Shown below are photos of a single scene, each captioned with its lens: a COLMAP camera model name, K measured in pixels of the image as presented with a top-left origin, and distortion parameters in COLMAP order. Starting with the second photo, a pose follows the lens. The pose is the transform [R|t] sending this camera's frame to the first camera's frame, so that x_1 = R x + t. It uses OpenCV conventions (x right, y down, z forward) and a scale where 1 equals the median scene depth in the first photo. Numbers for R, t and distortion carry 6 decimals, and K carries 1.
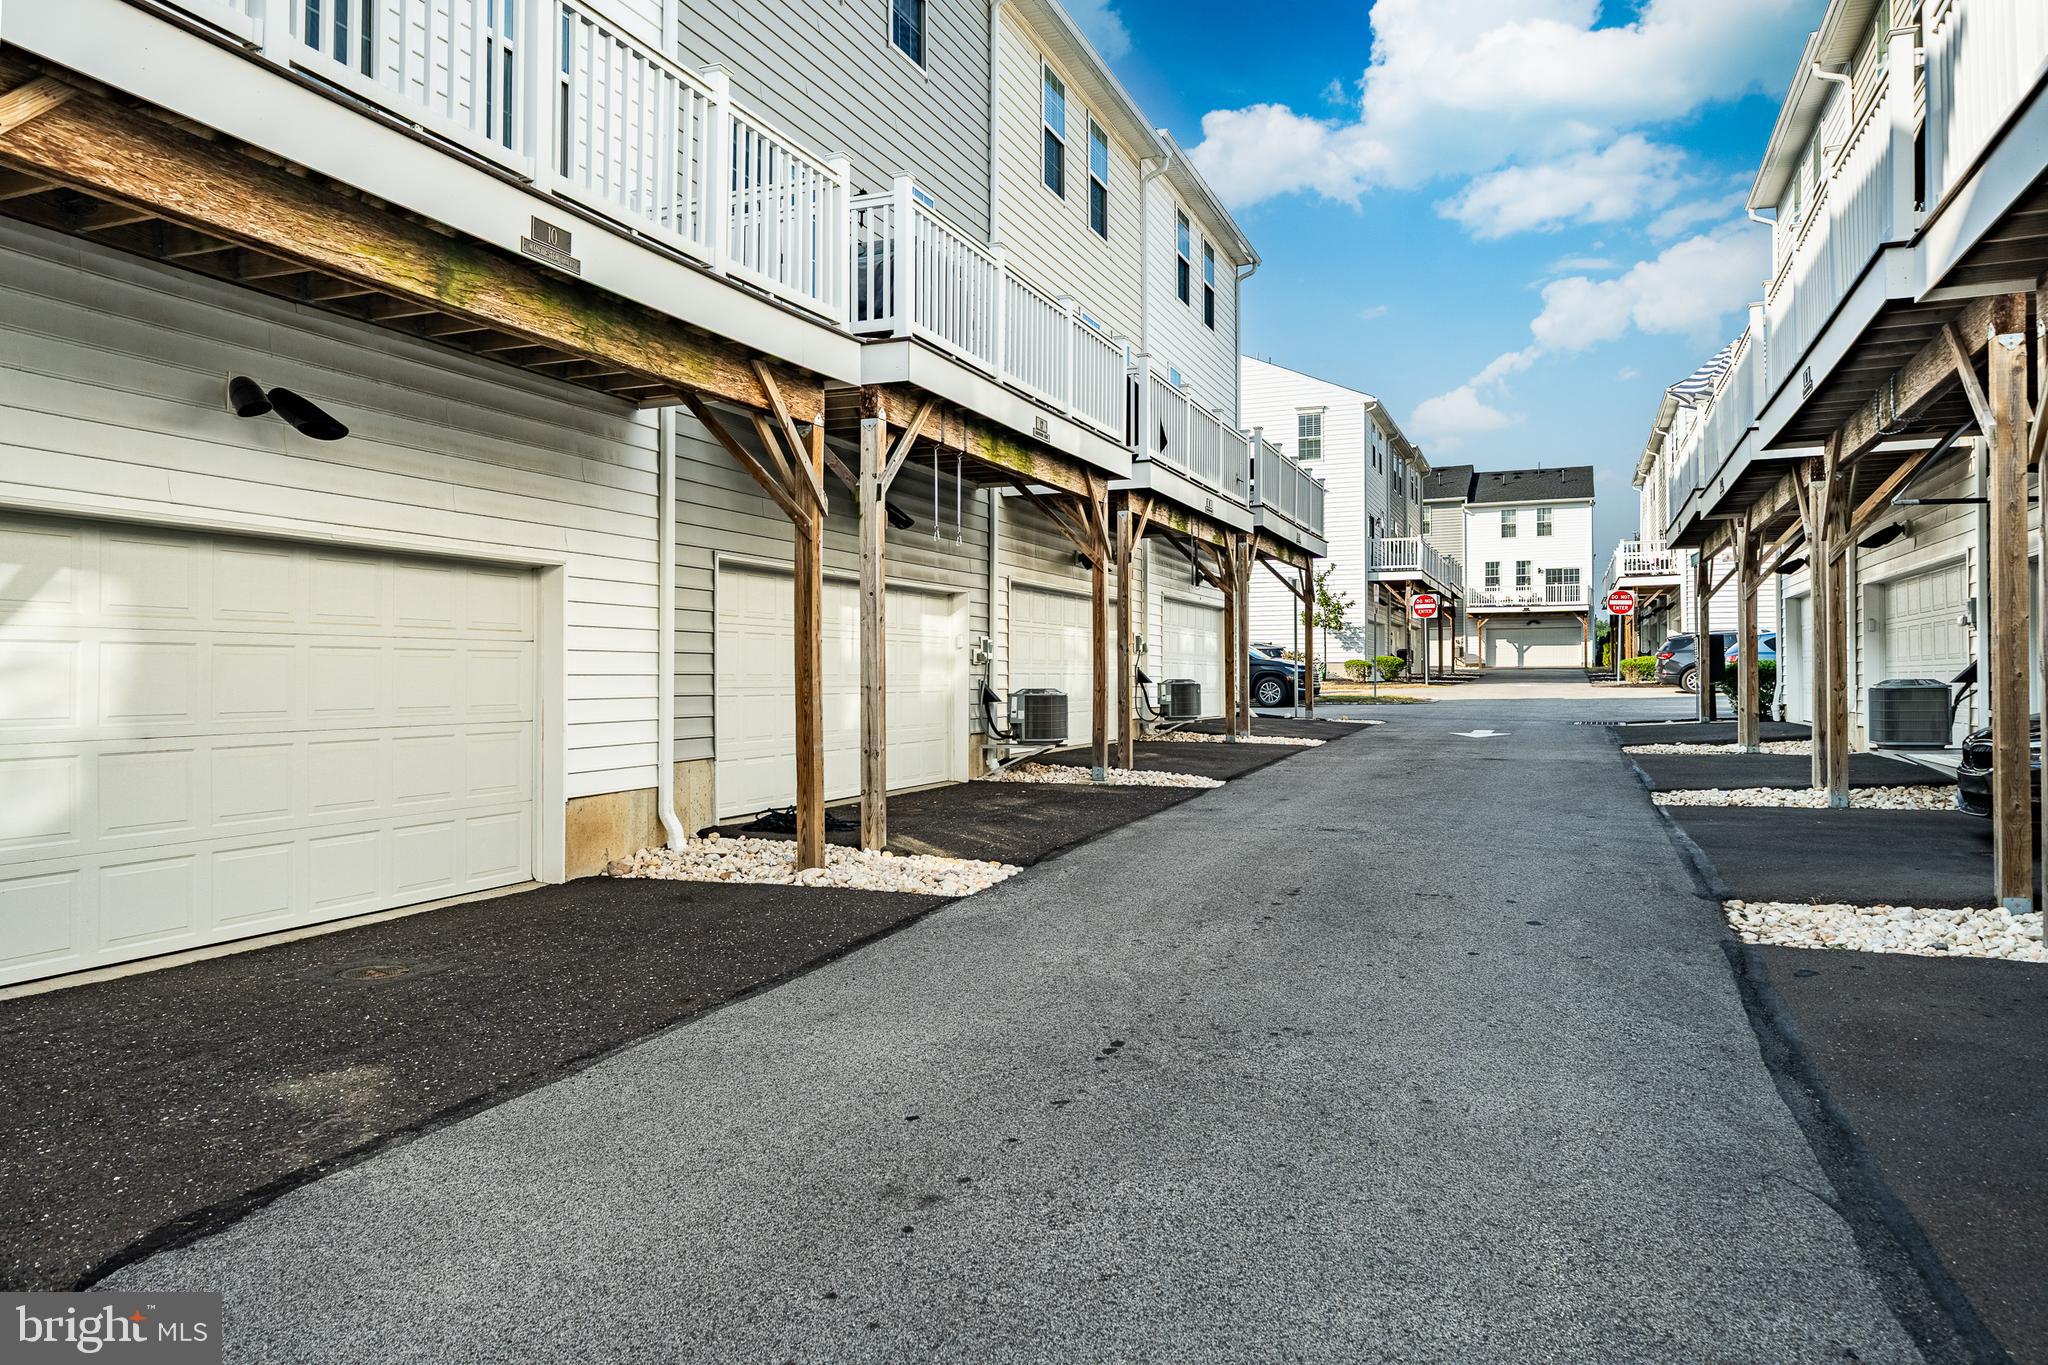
lens RADIAL K [[1392.1, 0, 1021.1], [0, 1392.1, 672.9], [0, 0, 1]] dist [-0.004001, 0.002229]
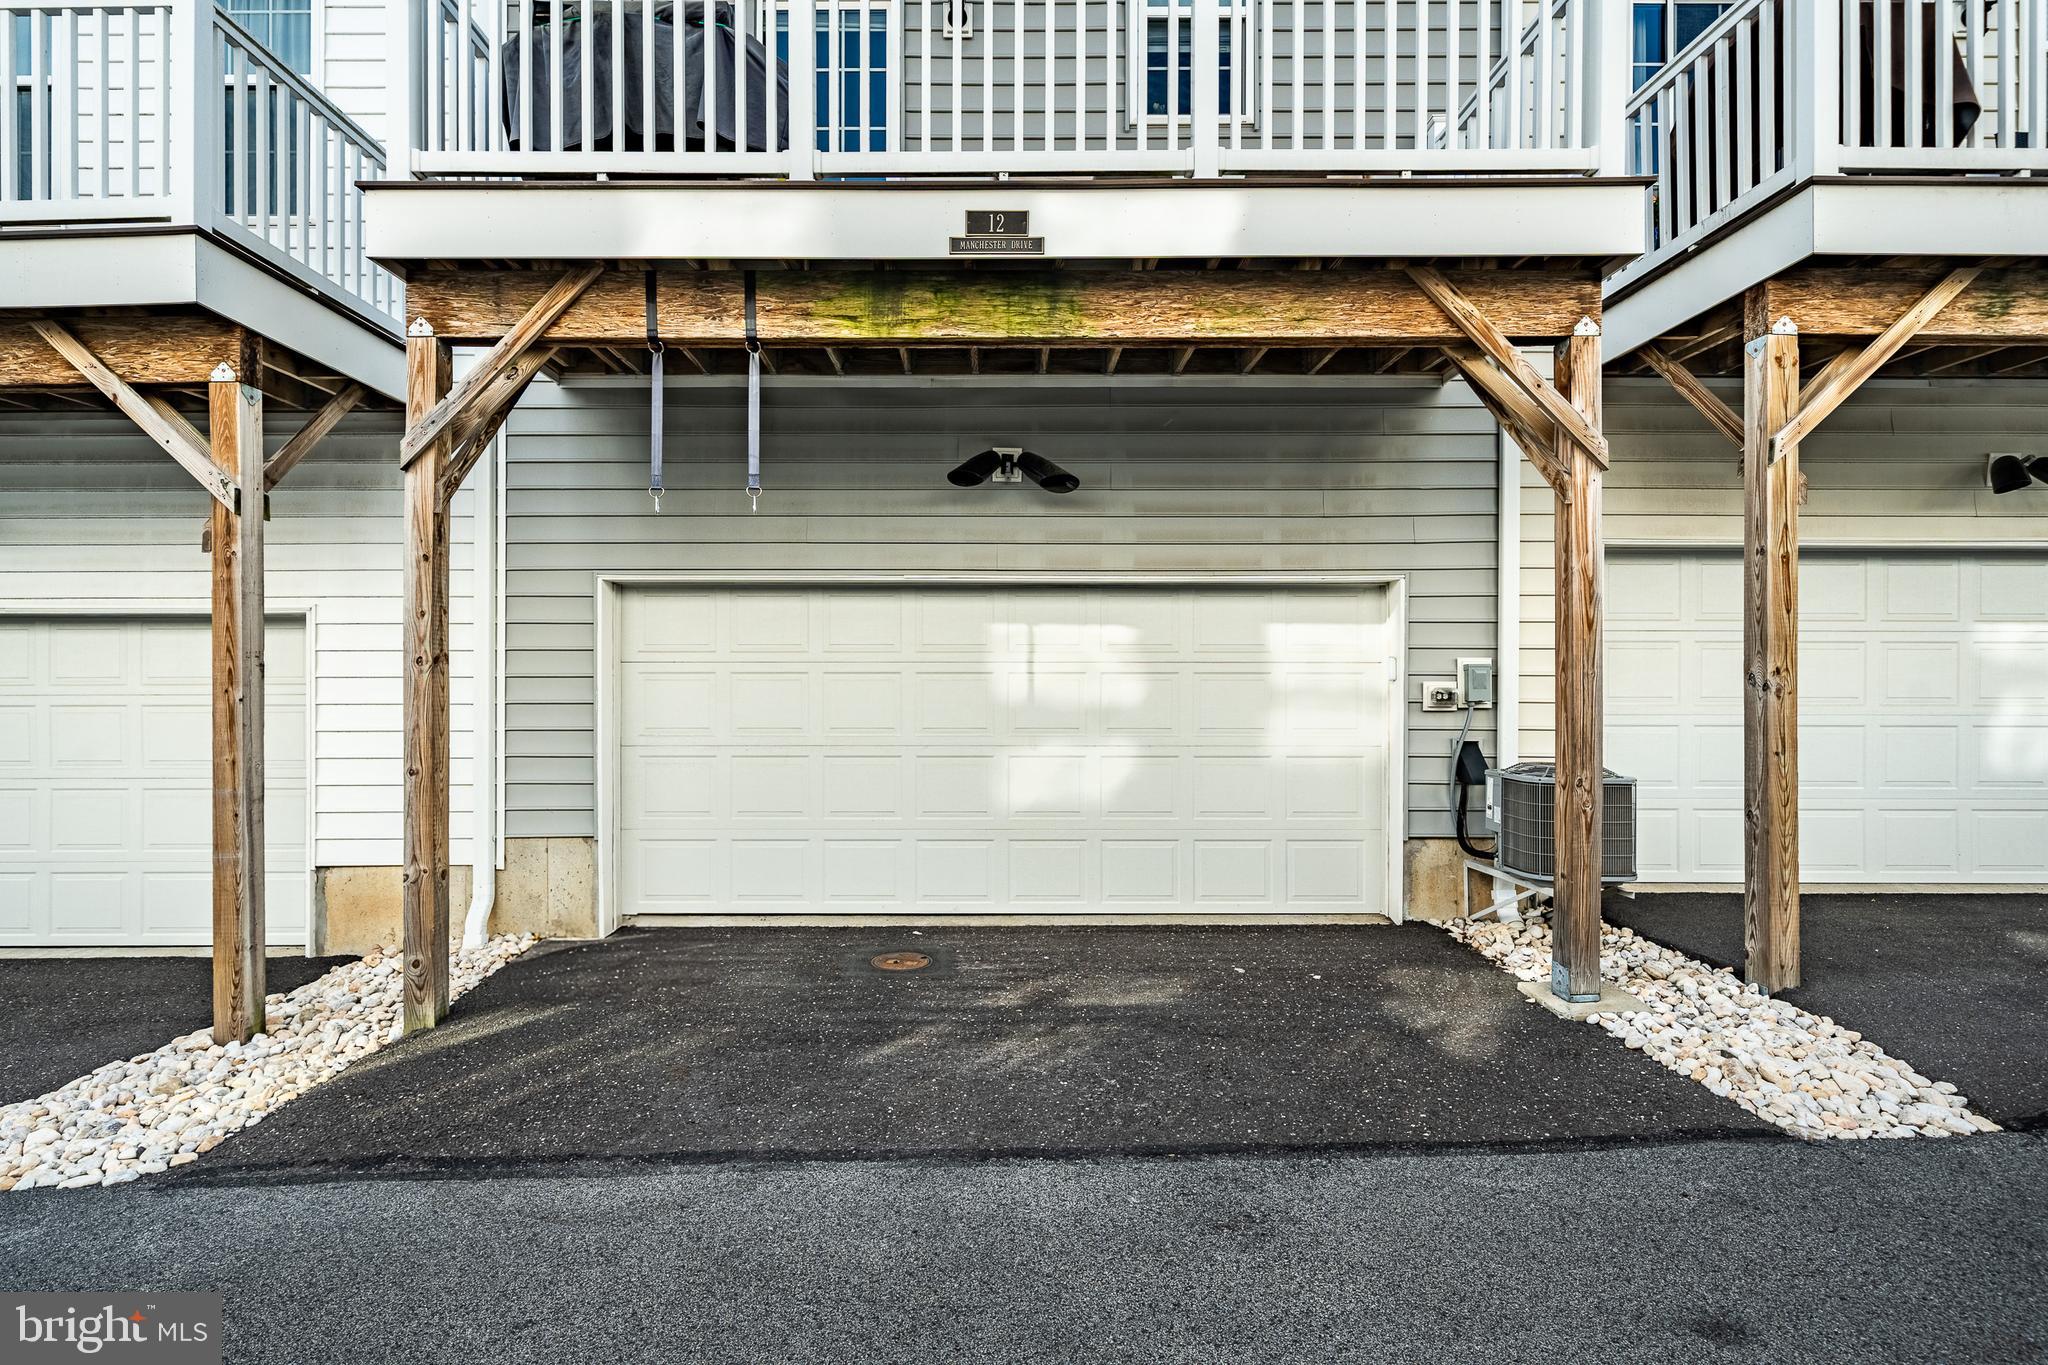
lens RADIAL K [[971.1, 0, 1021.7], [0, 971.1, 686.9], [0, 0, 1]] dist [-0.002522, 0.001245]
pose [[0.361621, 0.008521, -0.932286, 0.228038], [0.005082, 0.999925, 0.011110, -0.017233], [0.932311, -0.008756, 0.361551, 0.687299]]
